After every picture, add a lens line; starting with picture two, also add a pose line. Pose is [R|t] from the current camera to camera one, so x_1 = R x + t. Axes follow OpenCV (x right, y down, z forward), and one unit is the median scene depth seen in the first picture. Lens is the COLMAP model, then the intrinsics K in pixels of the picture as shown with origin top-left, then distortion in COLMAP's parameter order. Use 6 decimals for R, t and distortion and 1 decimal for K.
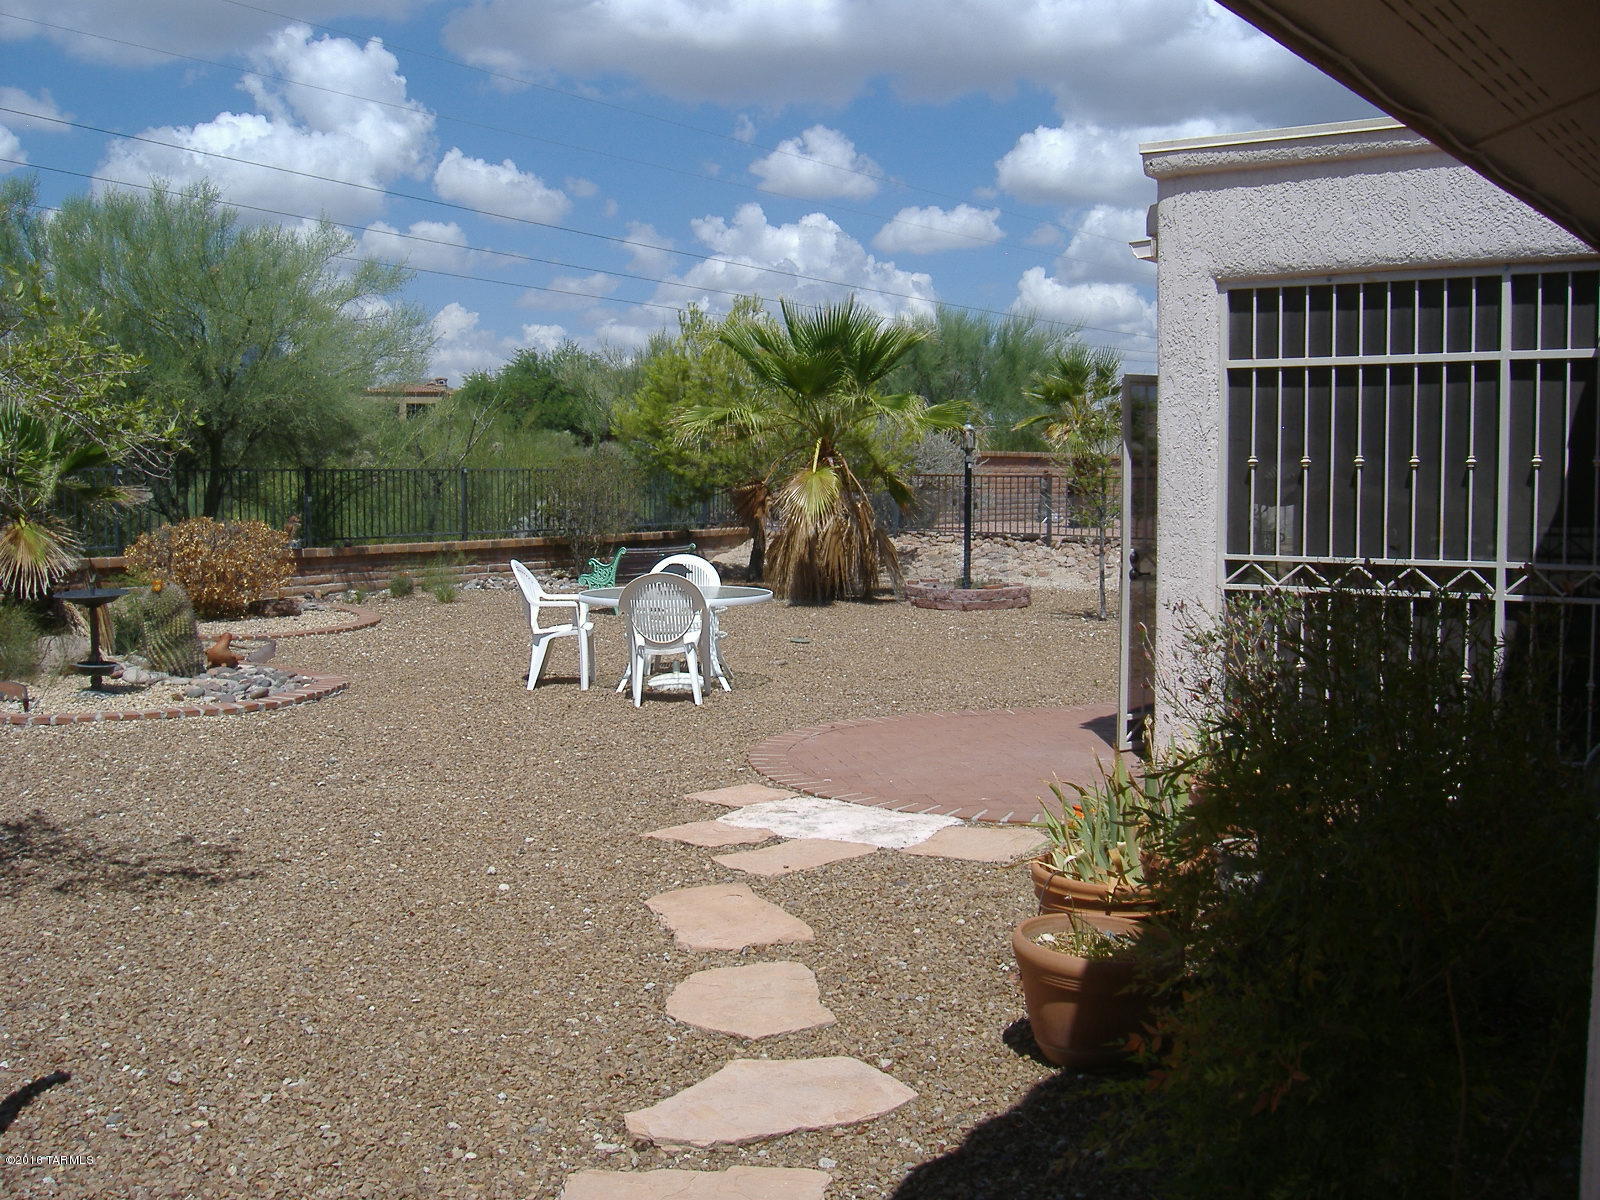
lens RADIAL K [[1662.8, 0, 800.0], [0, 1662.8, 600.0], [0, 0, 1]] dist [-0.110542, 0.060037]
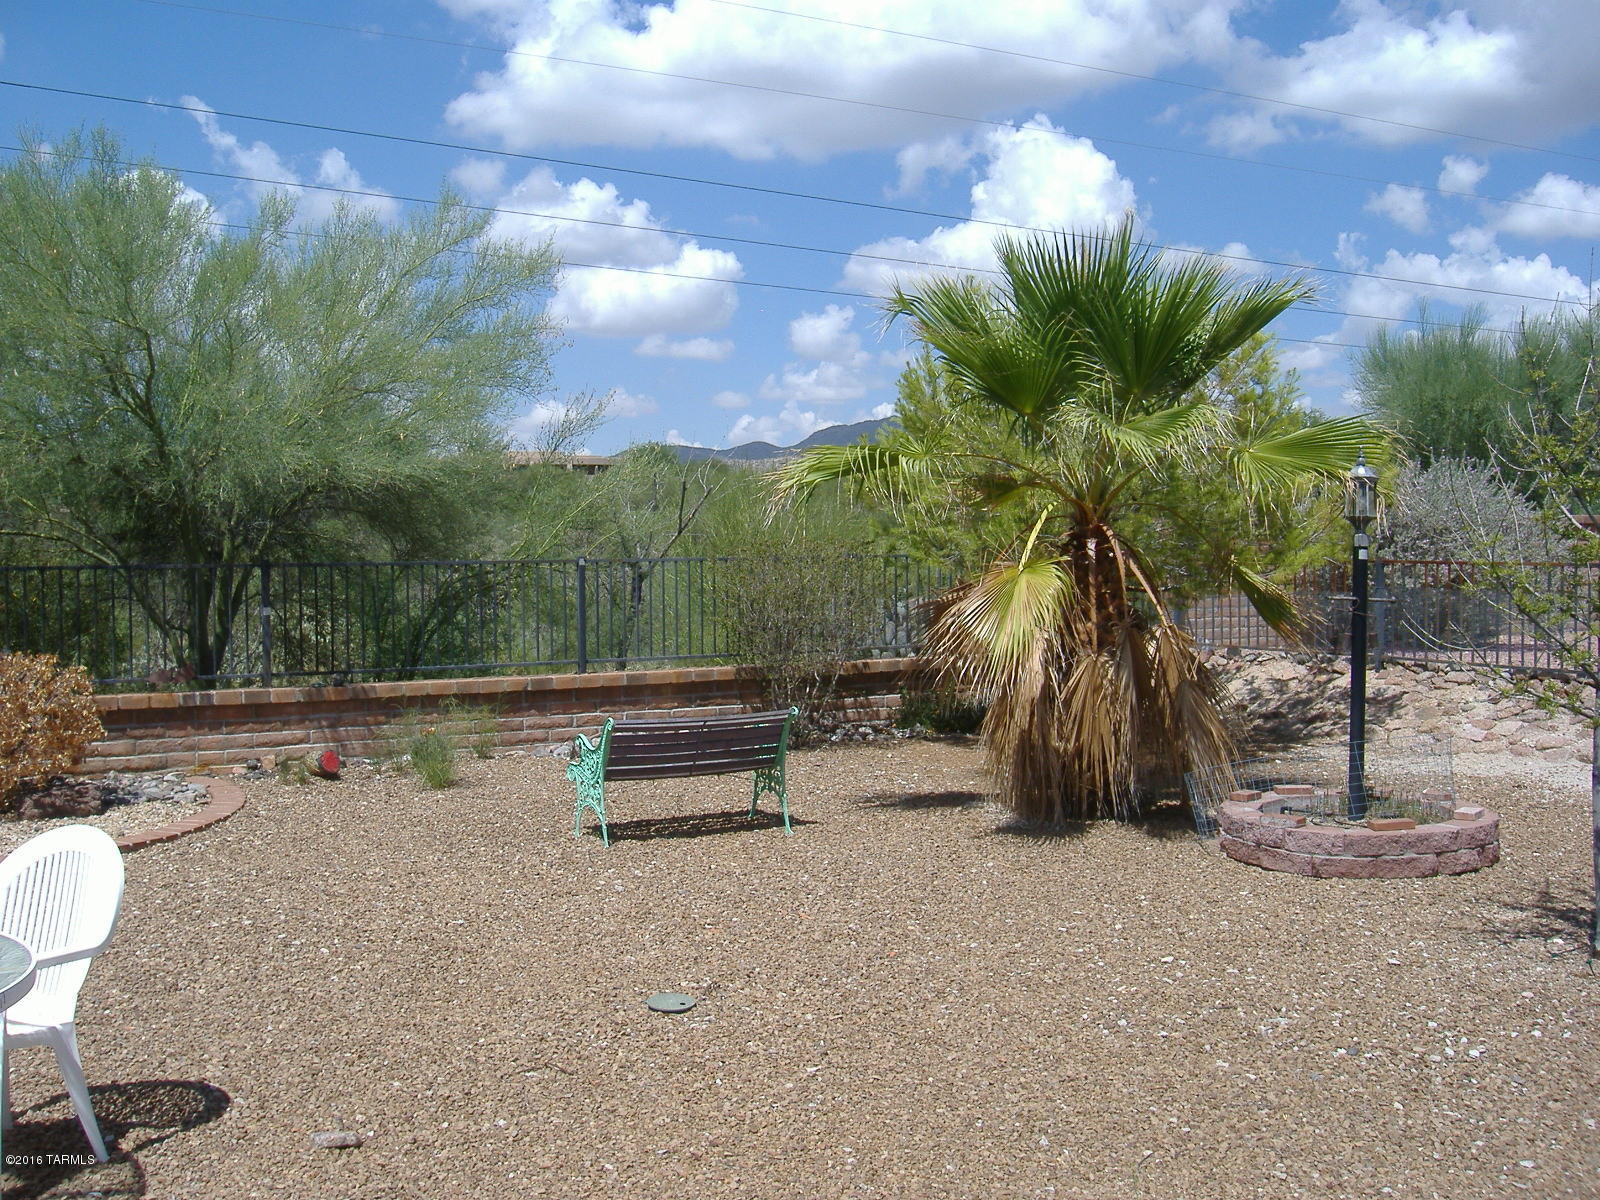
lens RADIAL K [[1662.8, 0, 800.0], [0, 1662.8, 600.0], [0, 0, 1]] dist [-0.110542, 0.060037]
pose [[0.904573, 0.005911, -0.426278, 0.153632], [-0.024802, 0.998940, -0.038779, -0.045235], [0.425597, 0.045651, 0.903761, 0.511575]]
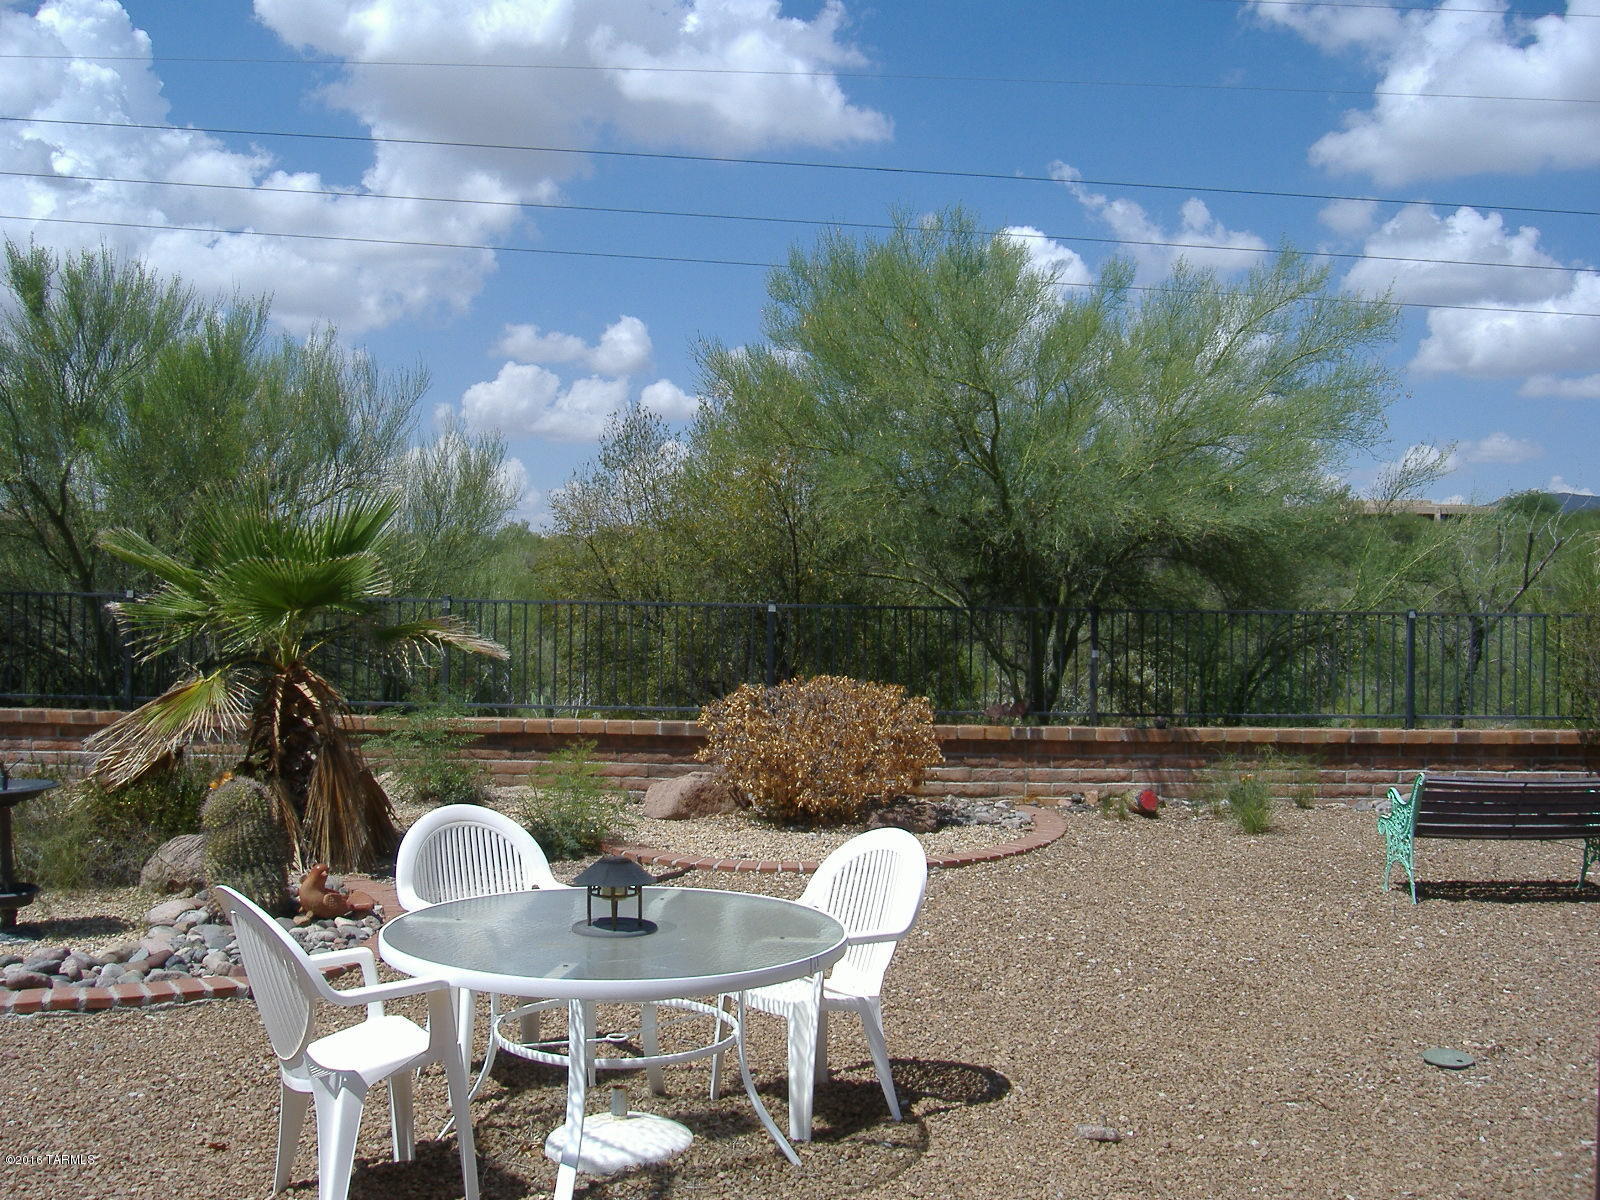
lens RADIAL K [[1696.2, 0, 832.6], [0, 1696.2, 598.8], [0, 0, 1]] dist [-0.136608, 0.143162]
pose [[0.599235, 0.008300, -0.800530, 0.183531], [-0.073937, 0.996246, -0.045017, -0.043889], [0.797152, 0.086165, 0.597599, 0.498834]]
